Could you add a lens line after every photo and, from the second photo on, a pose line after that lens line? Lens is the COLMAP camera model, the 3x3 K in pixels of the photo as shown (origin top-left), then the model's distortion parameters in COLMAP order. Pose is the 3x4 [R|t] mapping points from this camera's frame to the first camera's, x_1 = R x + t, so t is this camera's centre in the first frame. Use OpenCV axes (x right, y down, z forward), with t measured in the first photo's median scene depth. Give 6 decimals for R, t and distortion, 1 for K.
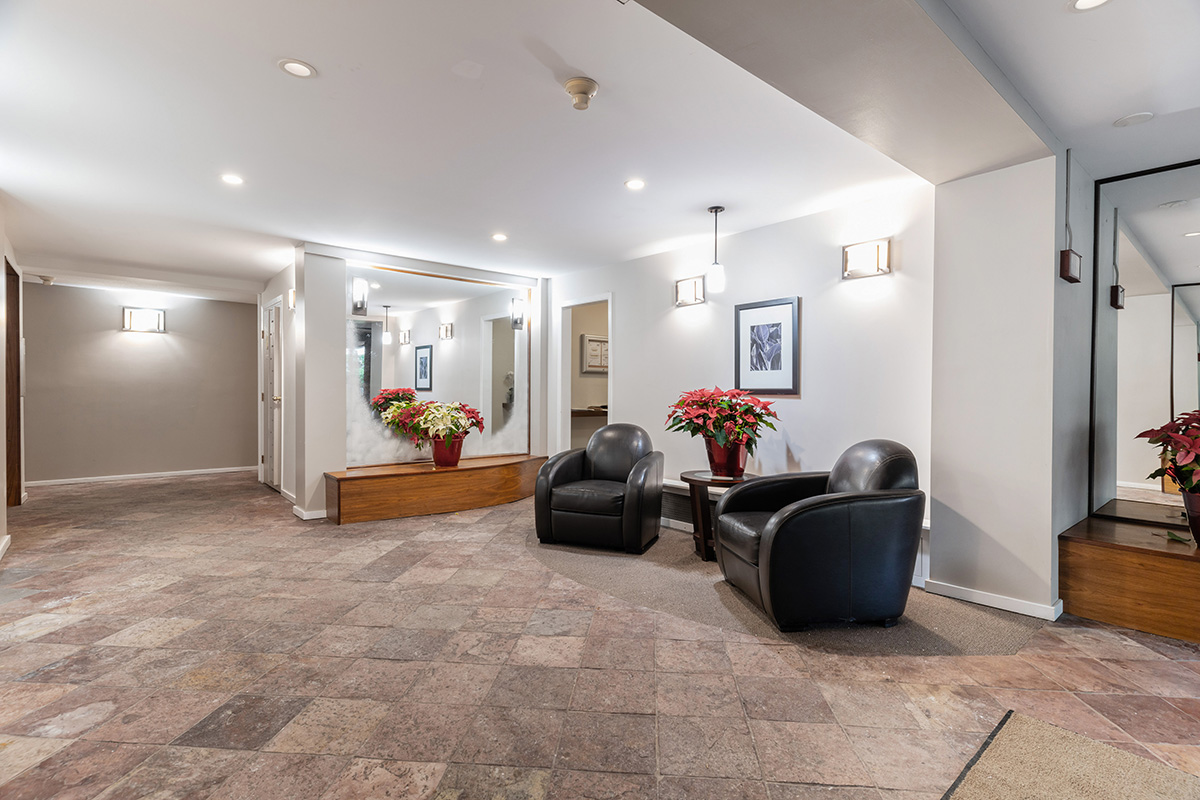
lens RADIAL K [[562.6, 0, 604.2], [0, 562.6, 423.1], [0, 0, 1]] dist [-0.000129, 0.000008]
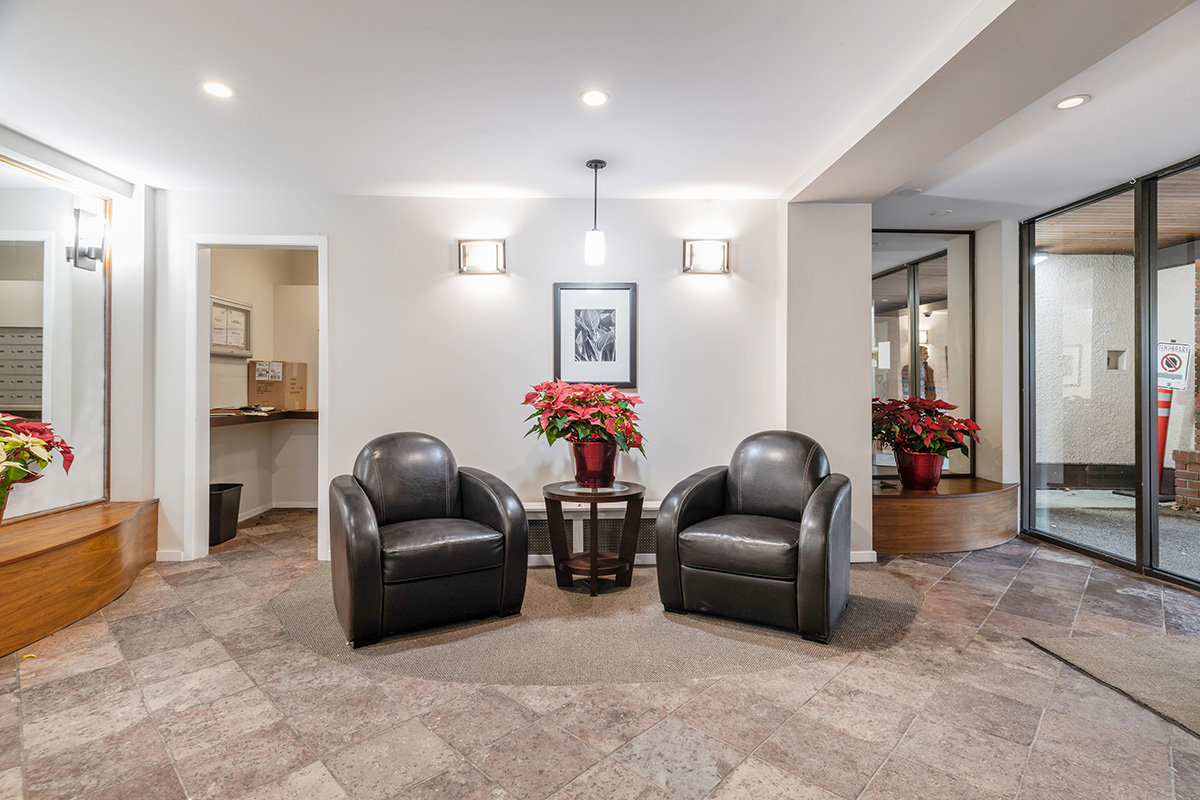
lens RADIAL K [[570.8, 0, 605.4], [0, 570.8, 401.1], [0, 0, 1]] dist [0.003634, 0.000115]
pose [[0.630693, -0.025405, 0.775617, -0.419965], [0.044827, 0.998988, -0.003729, -0.028282], [-0.774737, 0.037120, 0.631193, 0.443844]]
